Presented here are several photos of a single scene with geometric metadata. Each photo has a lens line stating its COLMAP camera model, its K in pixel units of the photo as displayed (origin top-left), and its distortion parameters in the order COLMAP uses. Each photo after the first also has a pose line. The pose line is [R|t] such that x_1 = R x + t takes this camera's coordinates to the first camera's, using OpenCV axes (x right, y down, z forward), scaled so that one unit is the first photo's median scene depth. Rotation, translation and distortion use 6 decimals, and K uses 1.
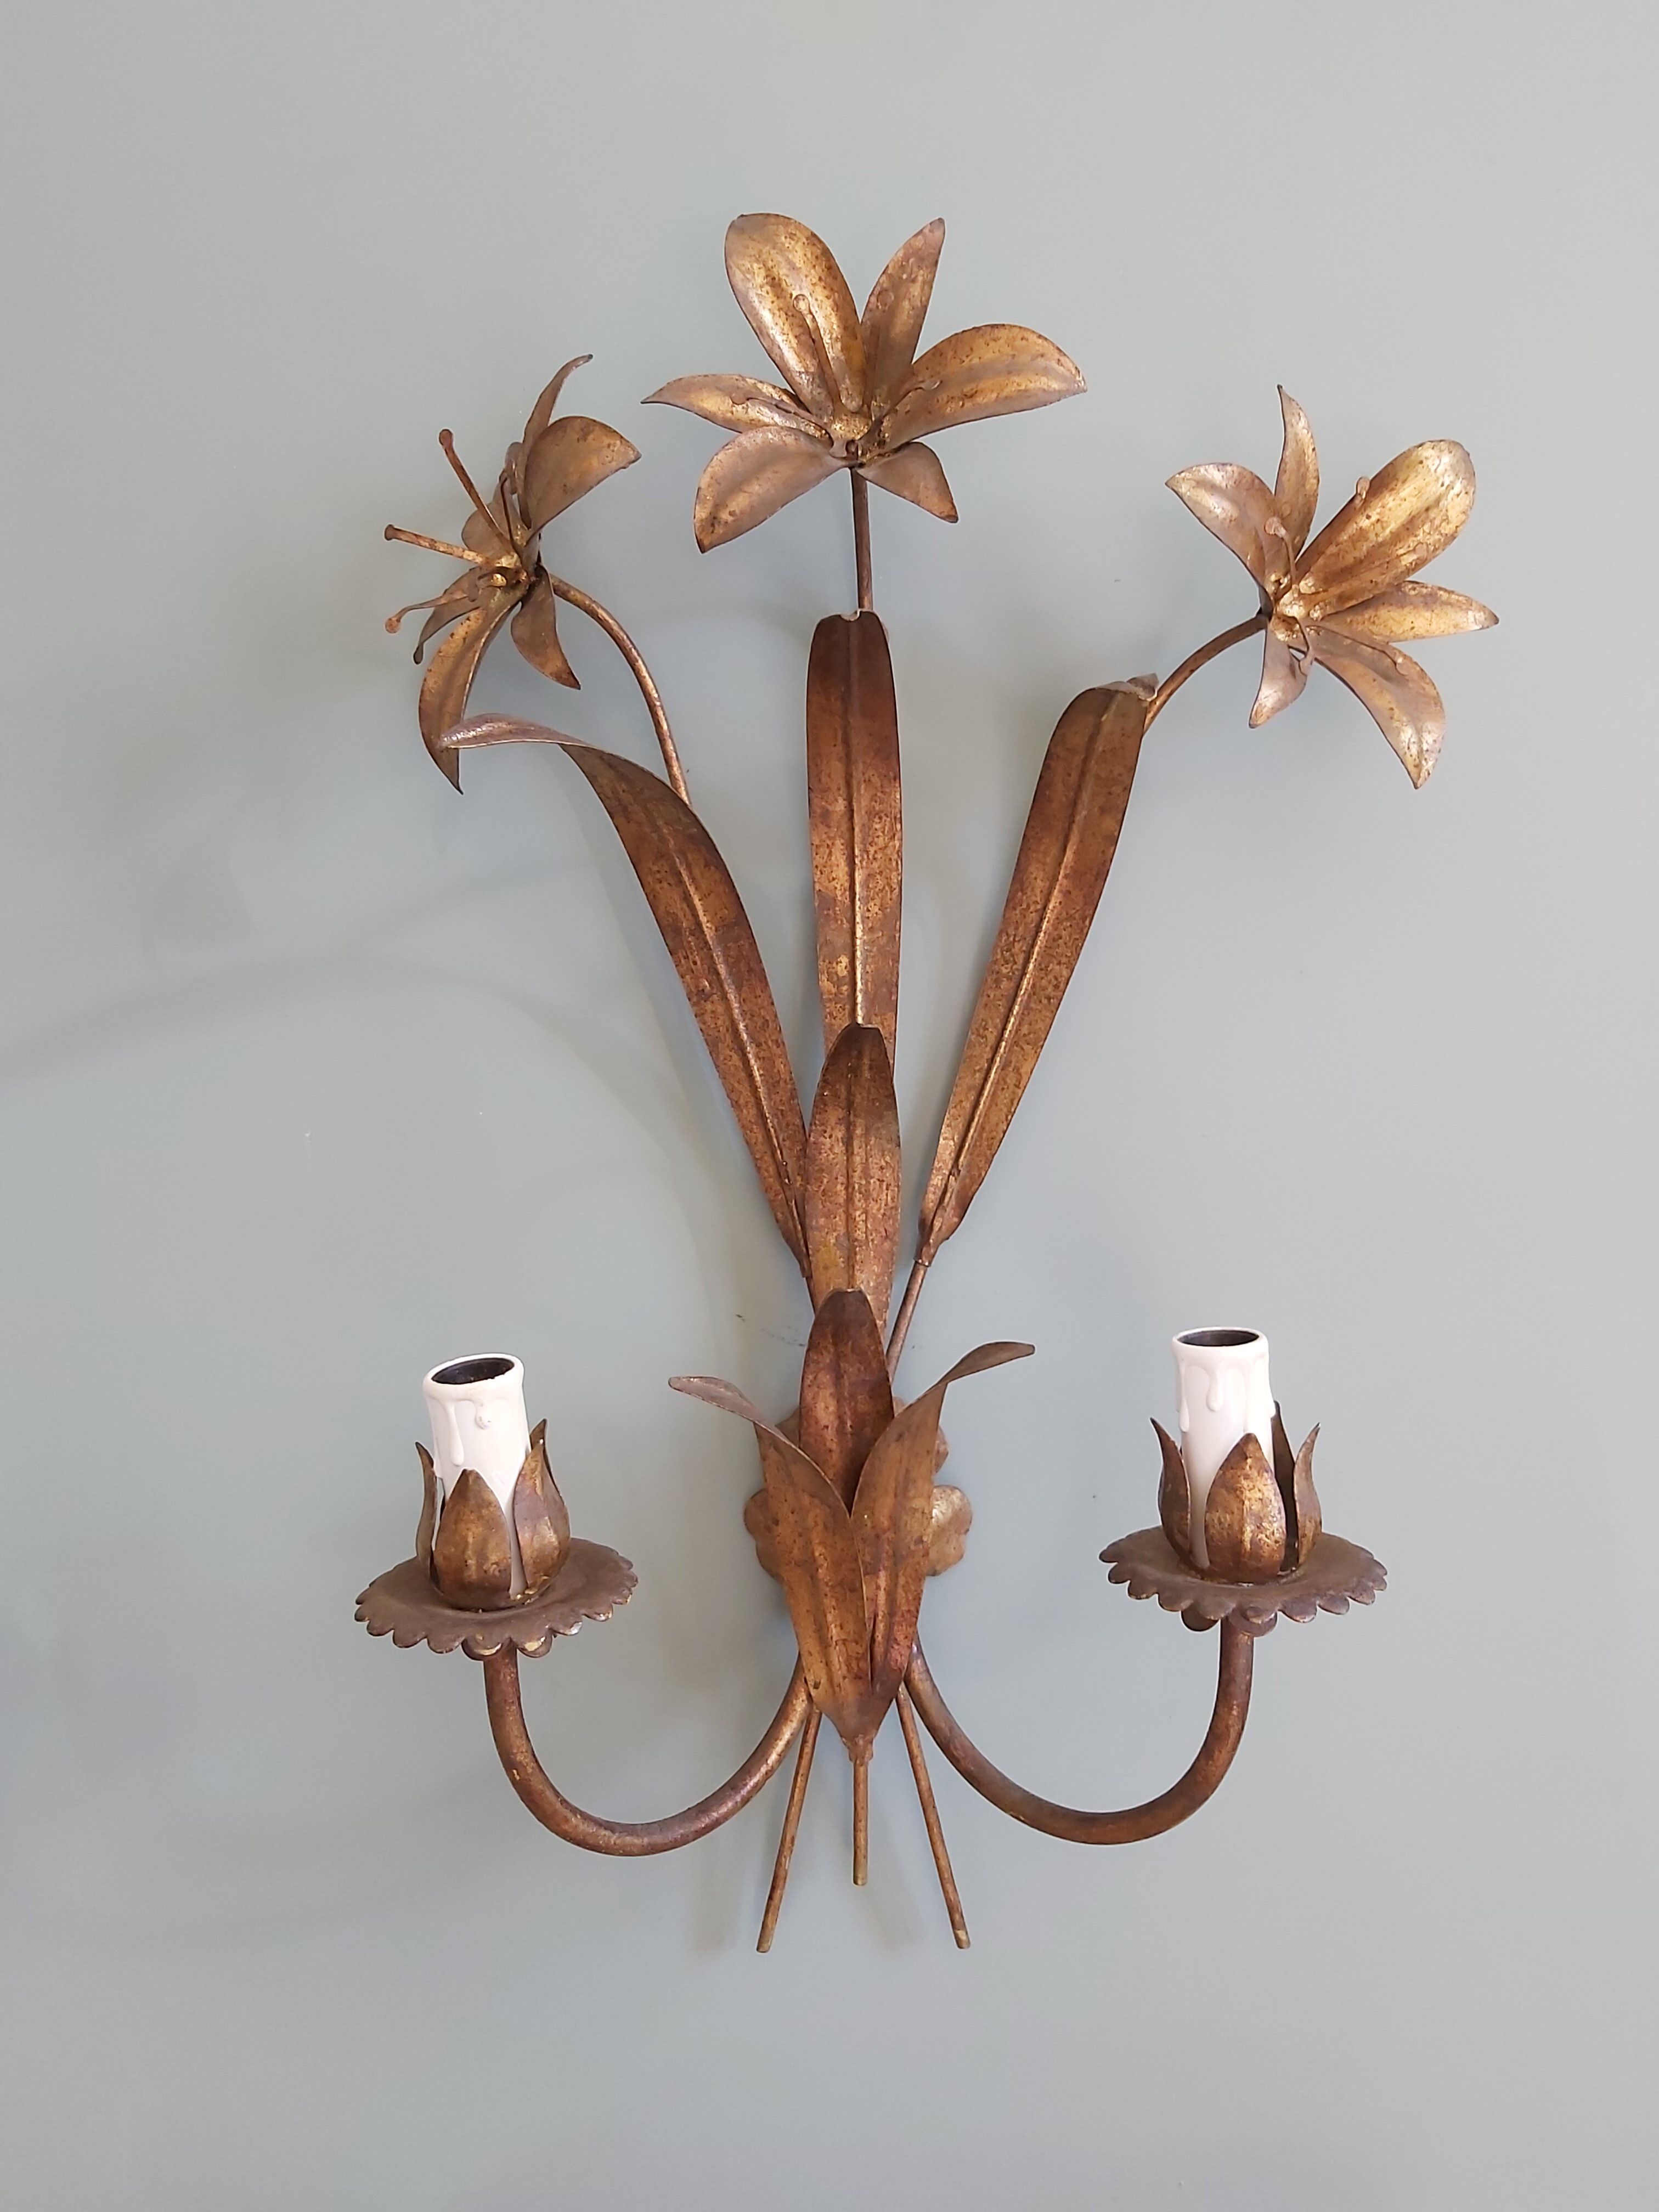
lens RADIAL K [[1747.6, 0, 814.8], [0, 1747.6, 1110.0], [0, 0, 1]] dist [0.123816, -0.313118]
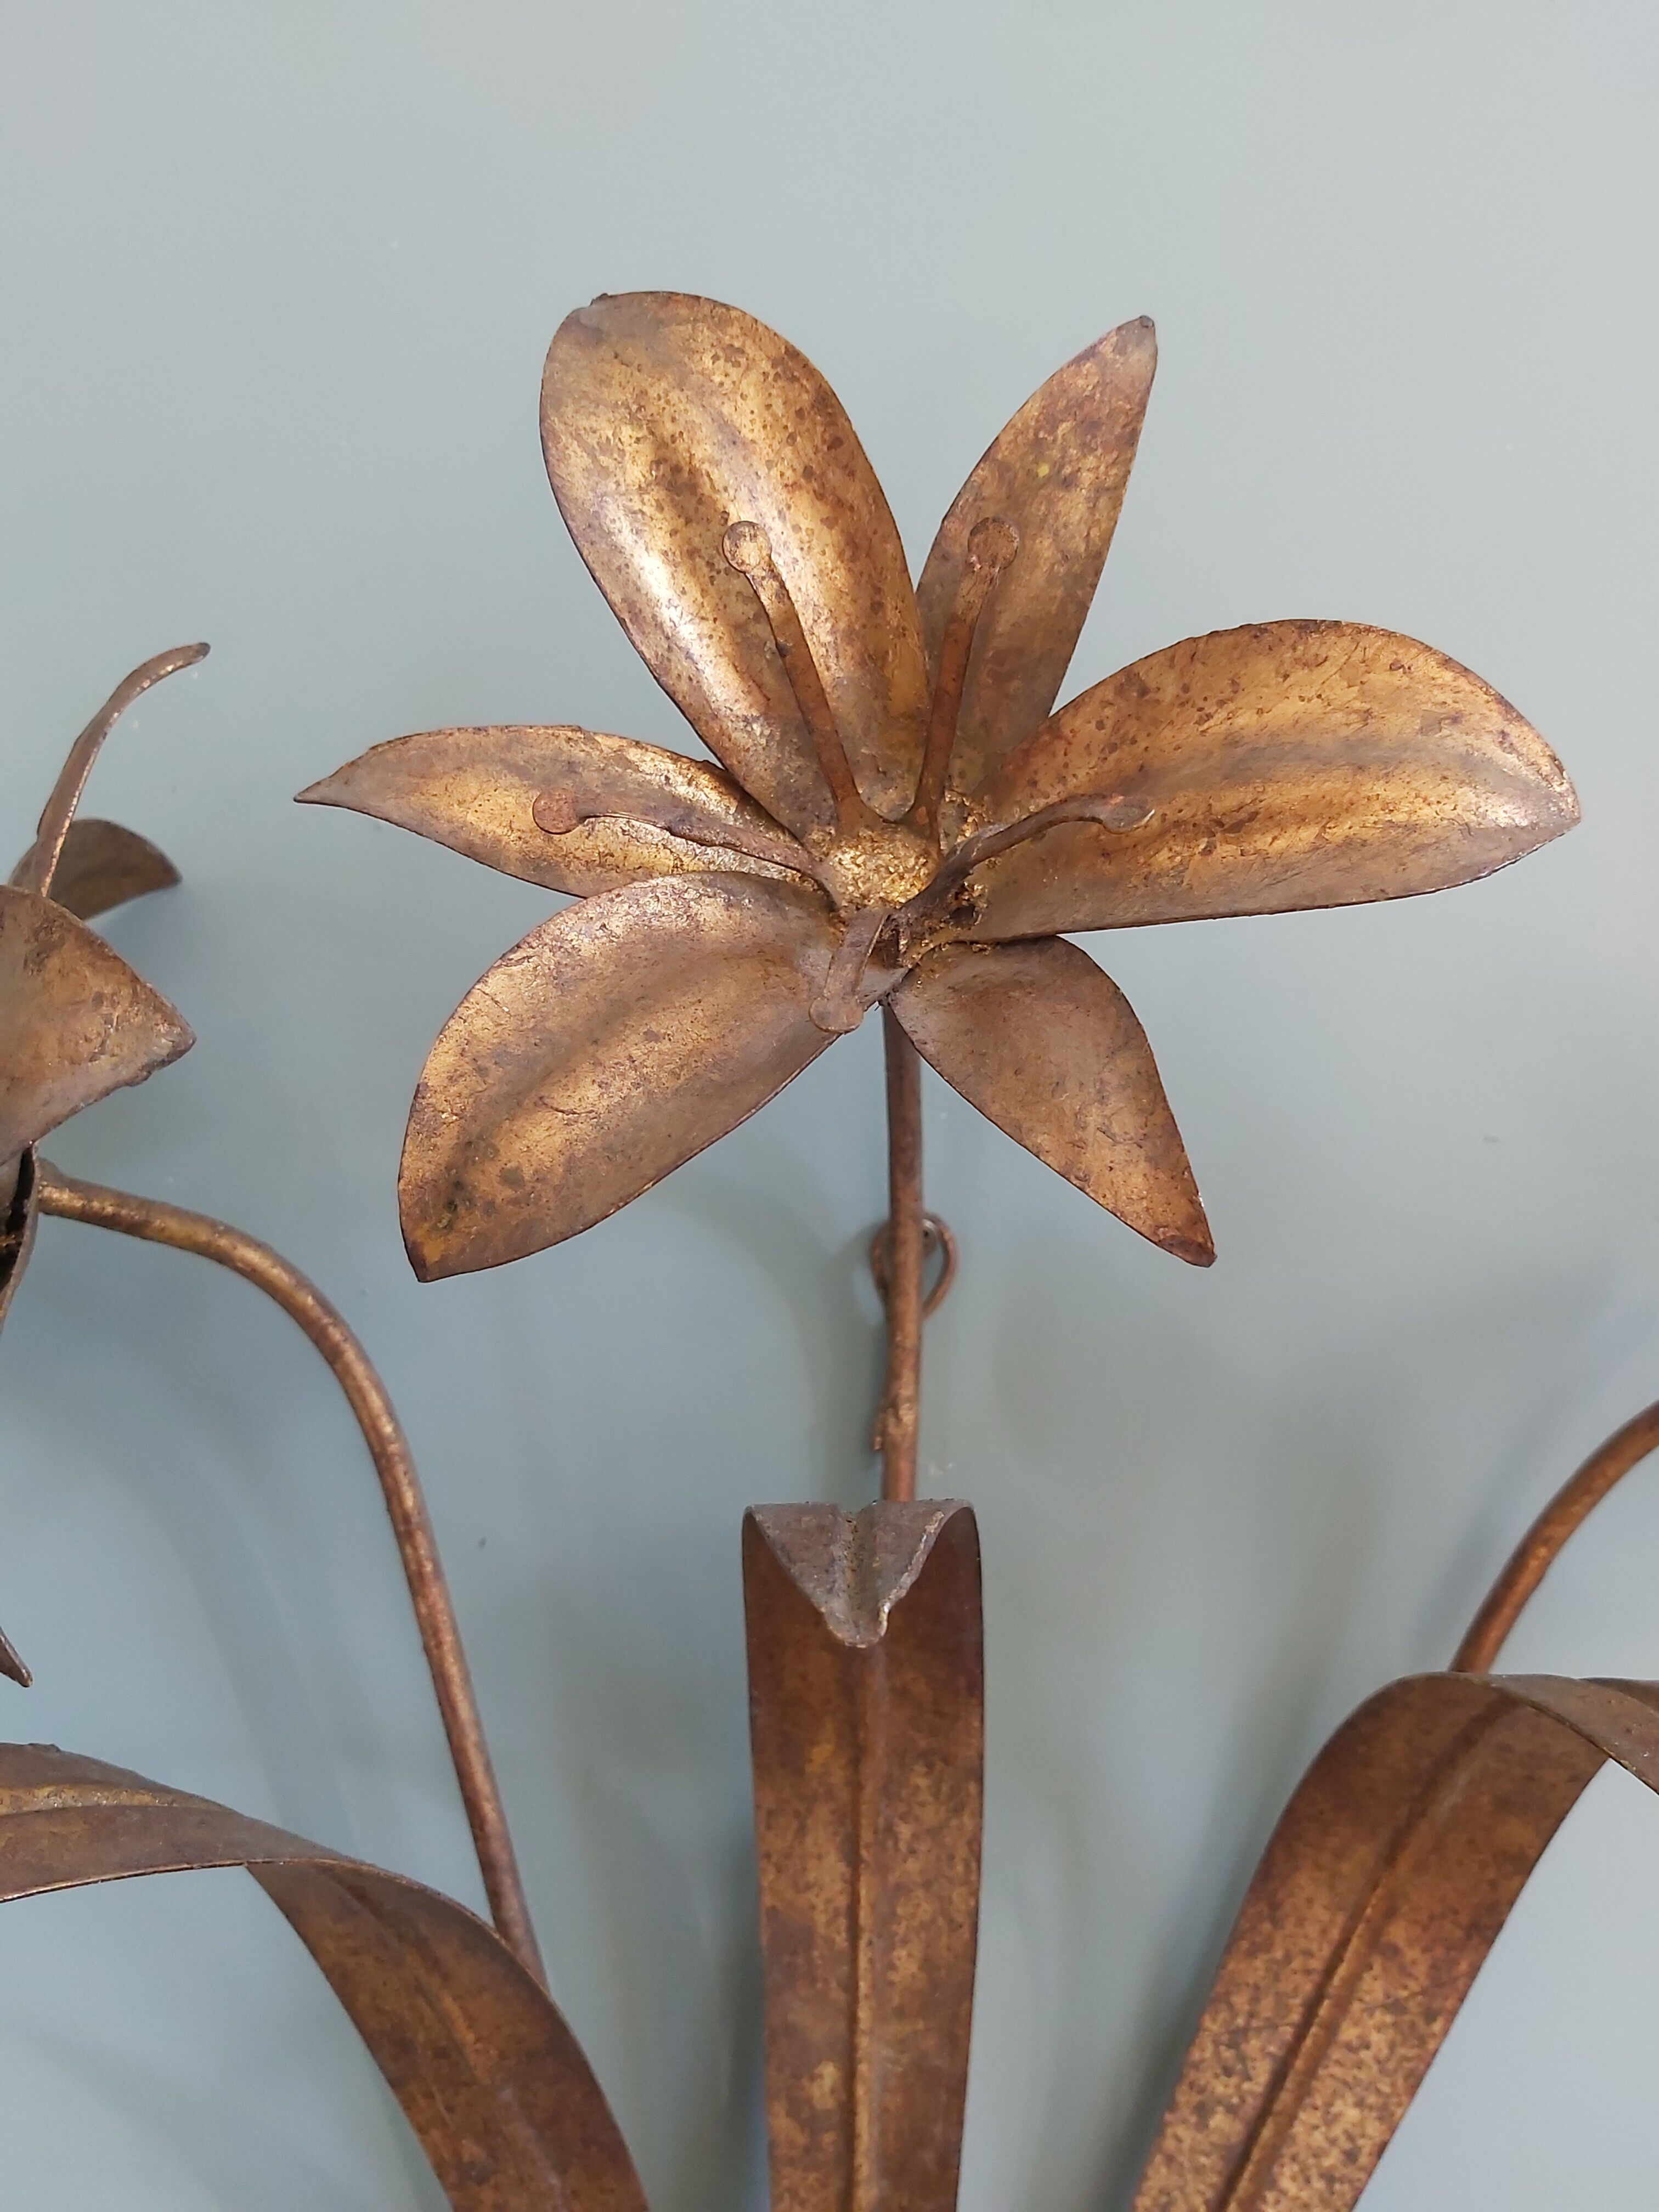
lens RADIAL K [[1787.9, 0, 802.1], [0, 1787.9, 1096.2], [0, 0, 1]] dist [0.032601, -0.117757]
pose [[0.999248, 0.031627, -0.022443, 0.013207], [-0.032779, 0.998060, -0.052927, -0.303905], [0.020726, 0.053623, 0.998346, 0.603412]]
